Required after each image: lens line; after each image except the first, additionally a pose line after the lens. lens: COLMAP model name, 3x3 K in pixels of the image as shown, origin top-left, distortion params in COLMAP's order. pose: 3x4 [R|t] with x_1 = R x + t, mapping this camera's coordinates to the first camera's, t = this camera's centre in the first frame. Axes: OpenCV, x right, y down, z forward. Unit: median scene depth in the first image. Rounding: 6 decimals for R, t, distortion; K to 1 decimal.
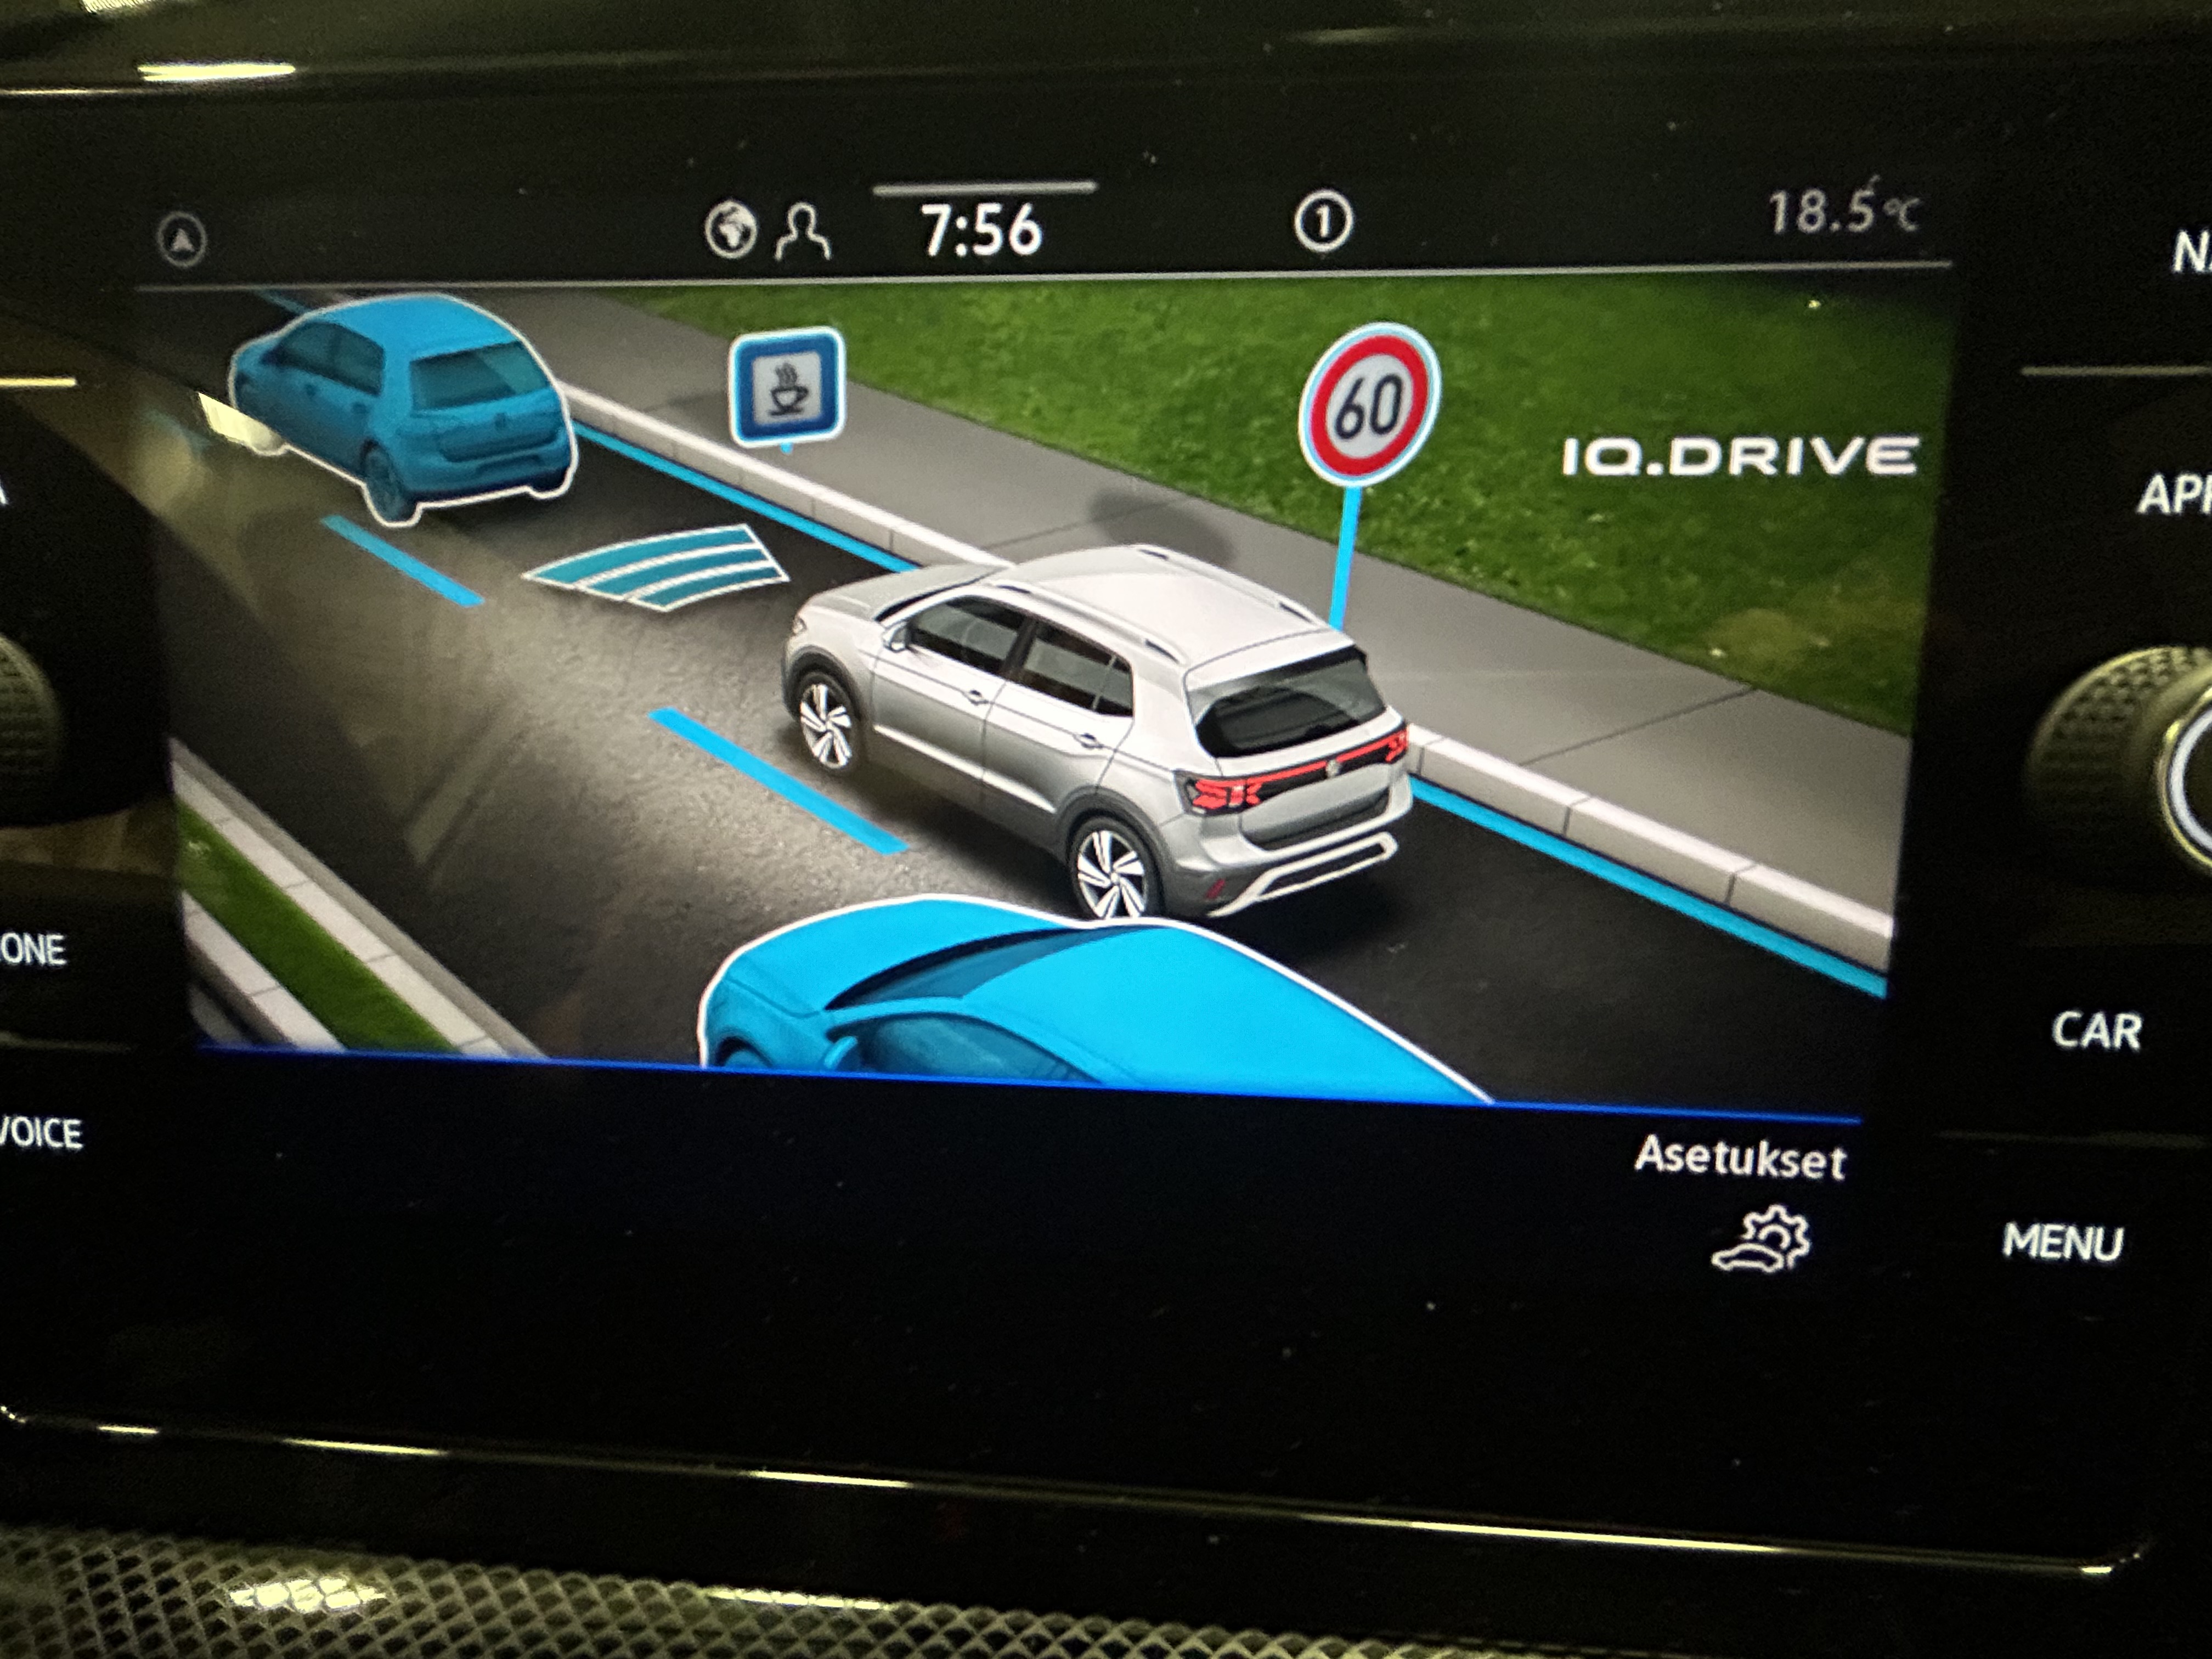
lens RADIAL K [[886.4, 0, 1096.1], [0, 886.4, 829.5], [0, 0, 1]] dist [0.001658, -0.001633]
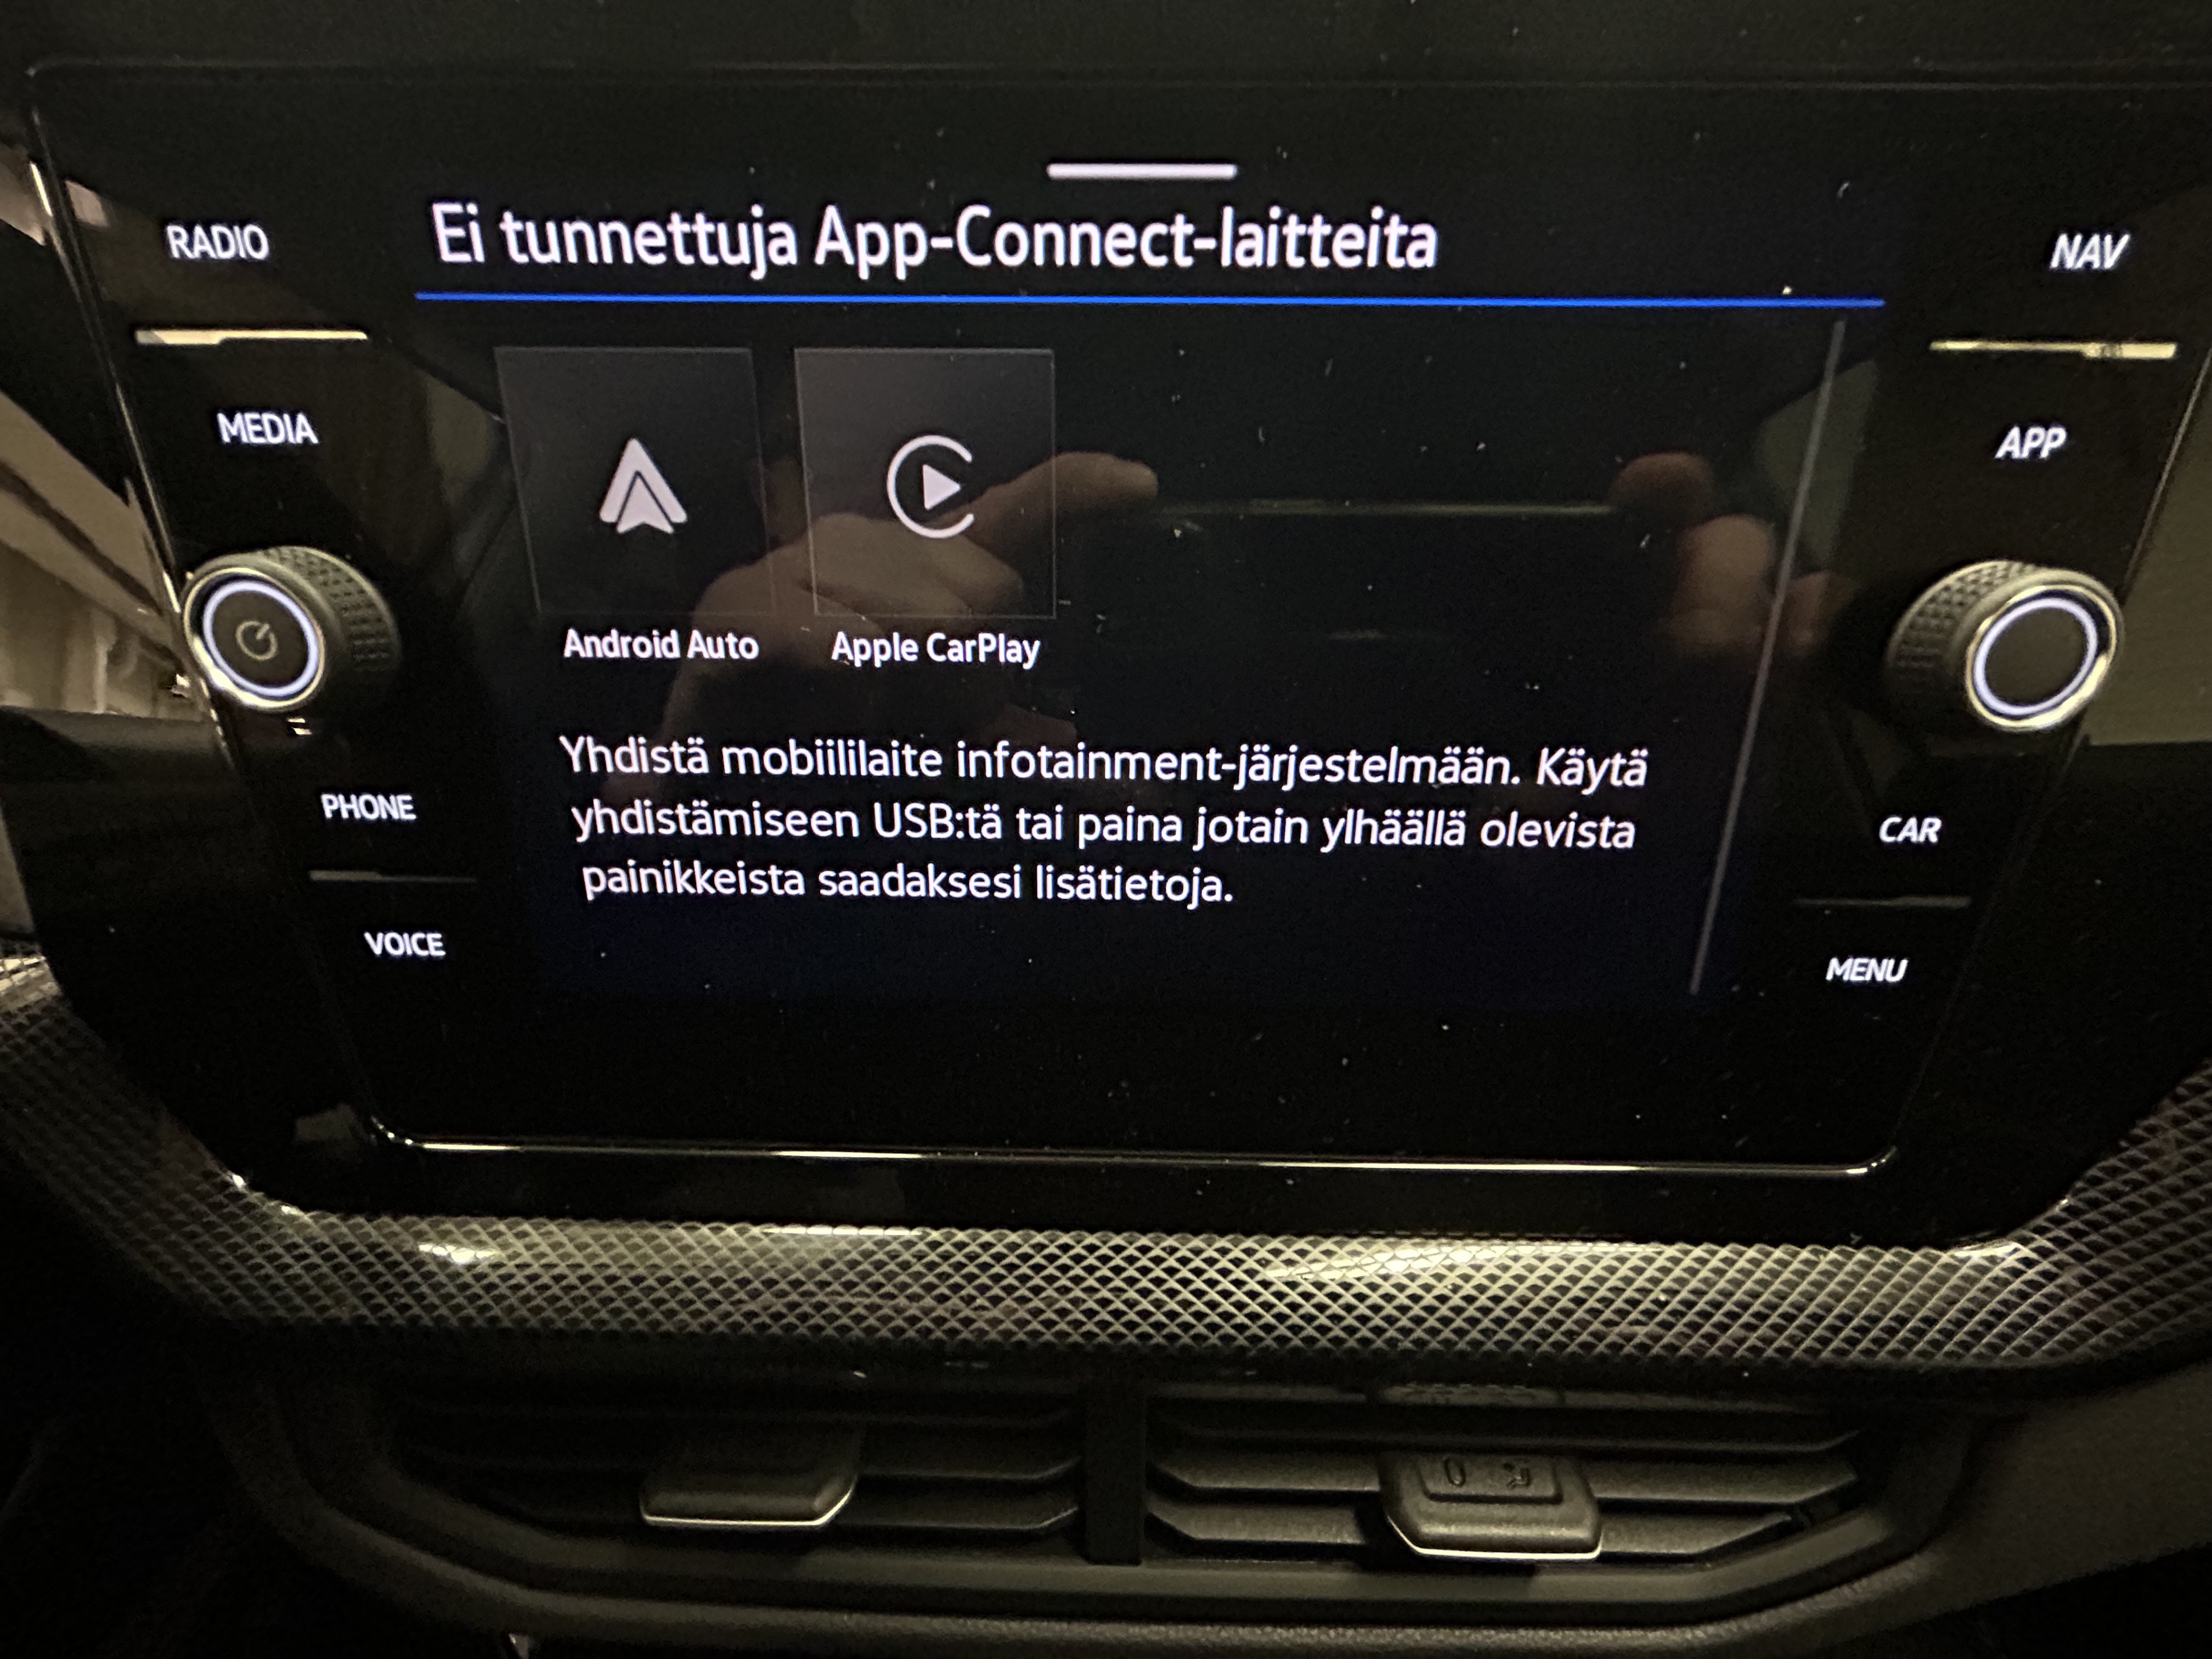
lens RADIAL K [[886.4, 0, 1103.5], [0, 886.4, 829.4], [0, 0, 1]] dist [0.001658, -0.001633]
pose [[0.998817, -0.024376, 0.042086, -0.249684], [0.015731, 0.980735, 0.194707, -0.076970], [-0.046021, -0.193815, 0.979958, -0.358304]]
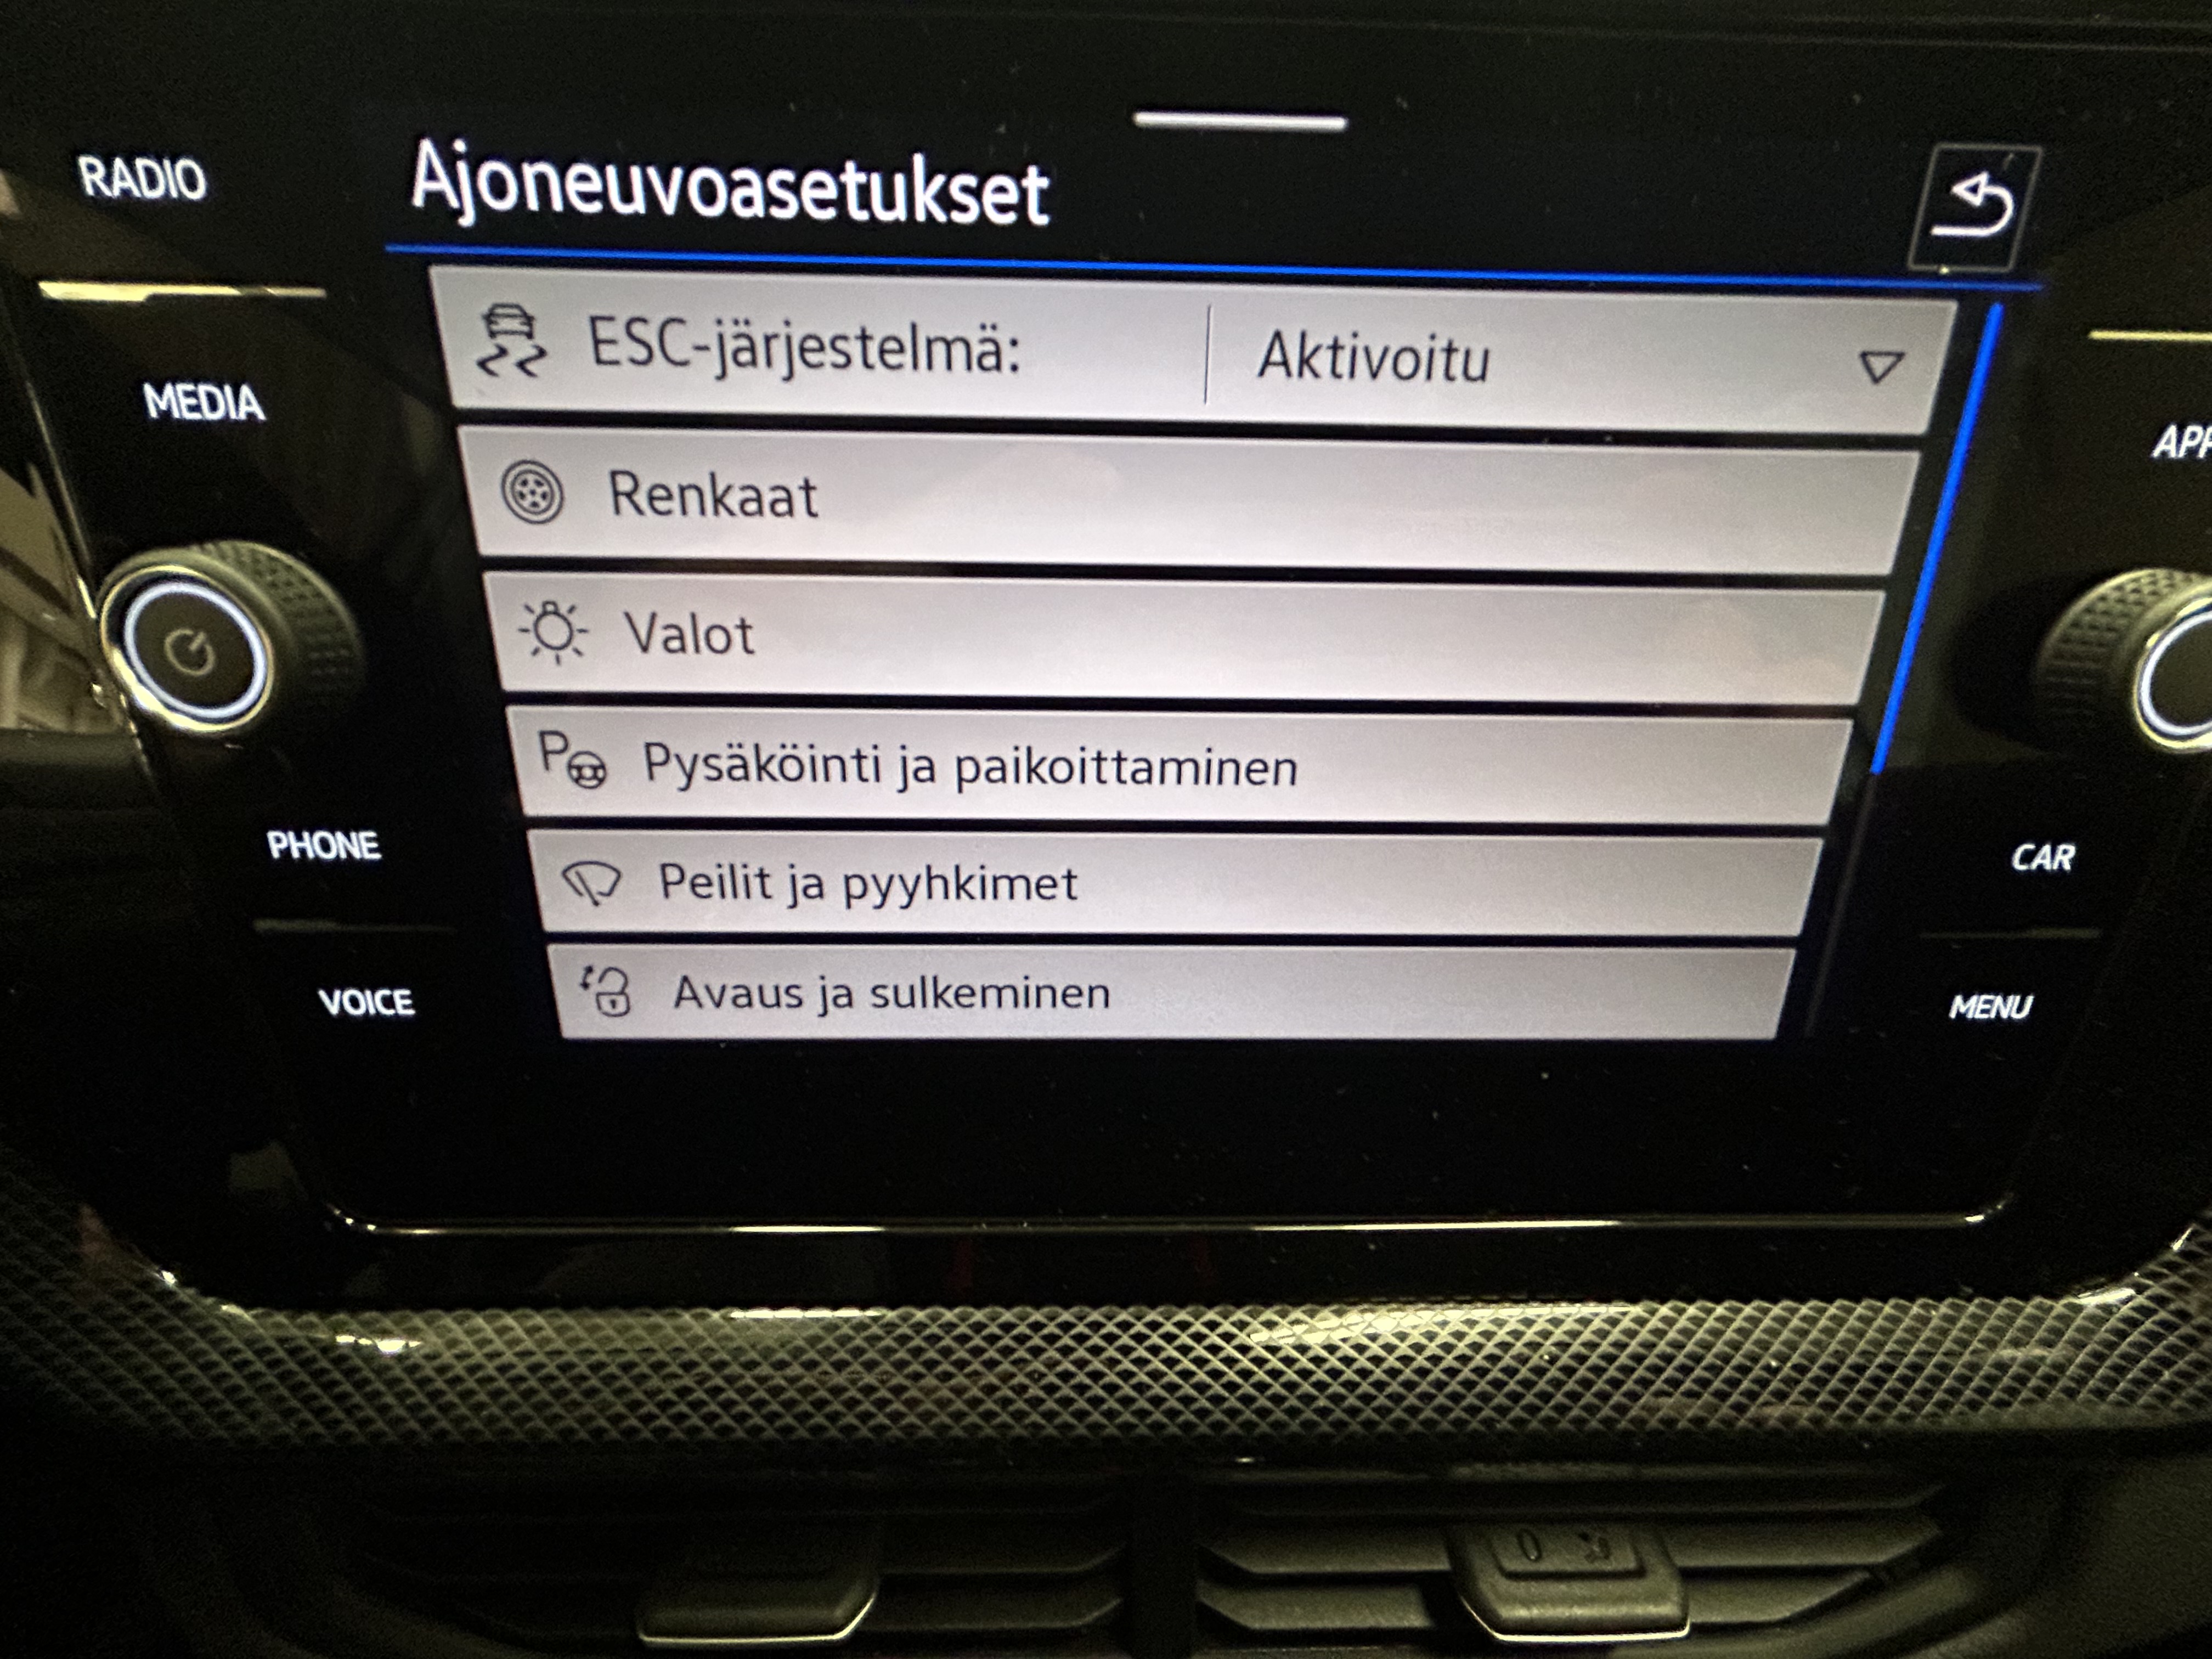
lens RADIAL K [[886.4, 0, 1101.9], [0, 886.4, 833.2], [0, 0, 1]] dist [0.001658, -0.001633]
pose [[0.995941, -0.031570, 0.084284, -0.405932], [0.015273, 0.982162, 0.187415, -0.083510], [-0.088698, -0.185368, 0.978658, -0.186695]]
